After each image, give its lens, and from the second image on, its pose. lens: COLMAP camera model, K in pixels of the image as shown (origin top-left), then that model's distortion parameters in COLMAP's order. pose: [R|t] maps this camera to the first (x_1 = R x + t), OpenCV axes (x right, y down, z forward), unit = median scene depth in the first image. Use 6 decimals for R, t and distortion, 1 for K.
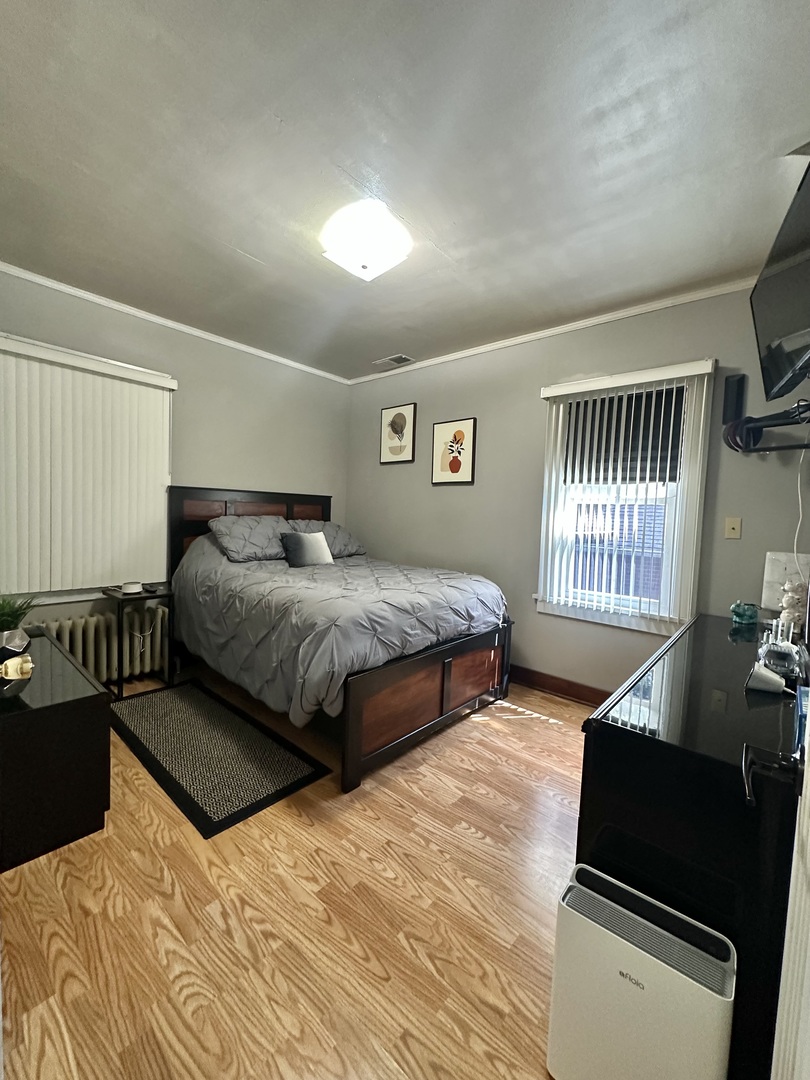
lens RADIAL K [[433.3, 0, 405.0], [0, 433.3, 540.0], [0, 0, 1]] dist [-0.004122, 0.000230]
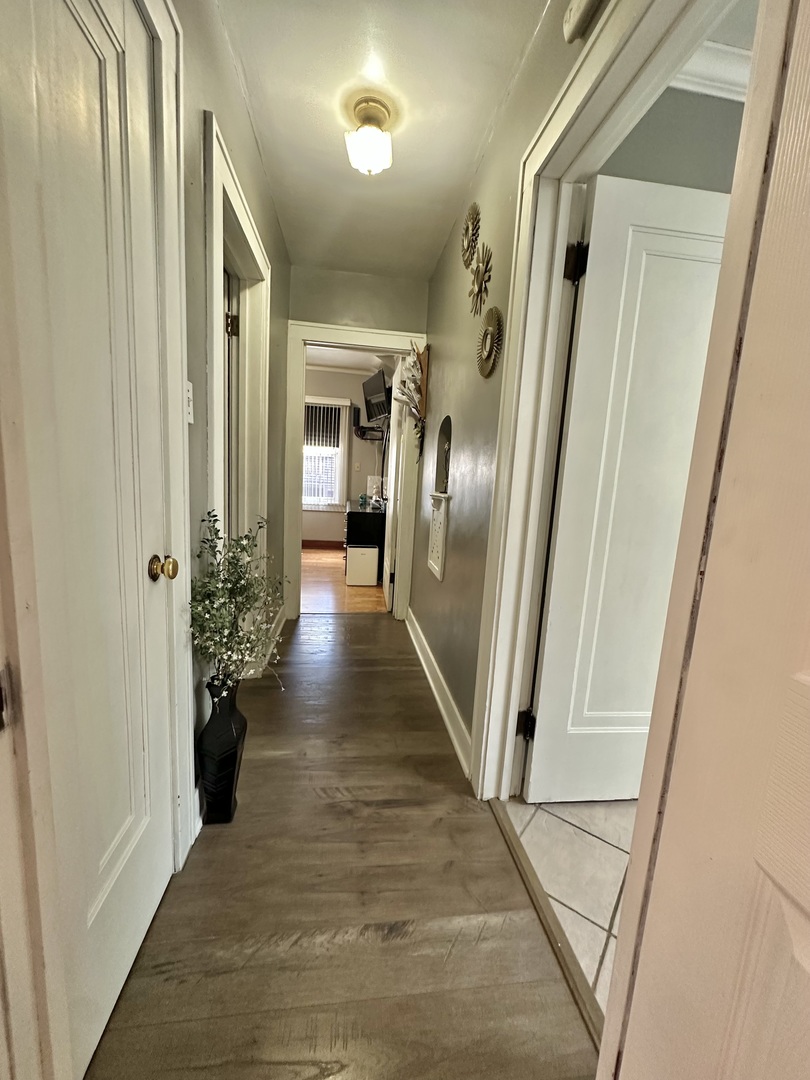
lens RADIAL K [[433.3, 0, 405.0], [0, 433.3, 540.0], [0, 0, 1]] dist [-0.004122, 0.000230]
pose [[0.651926, -0.082265, 0.753807, -1.068250], [0.010303, 0.994967, 0.099673, 0.151565], [-0.758212, -0.057213, 0.649493, -0.948639]]
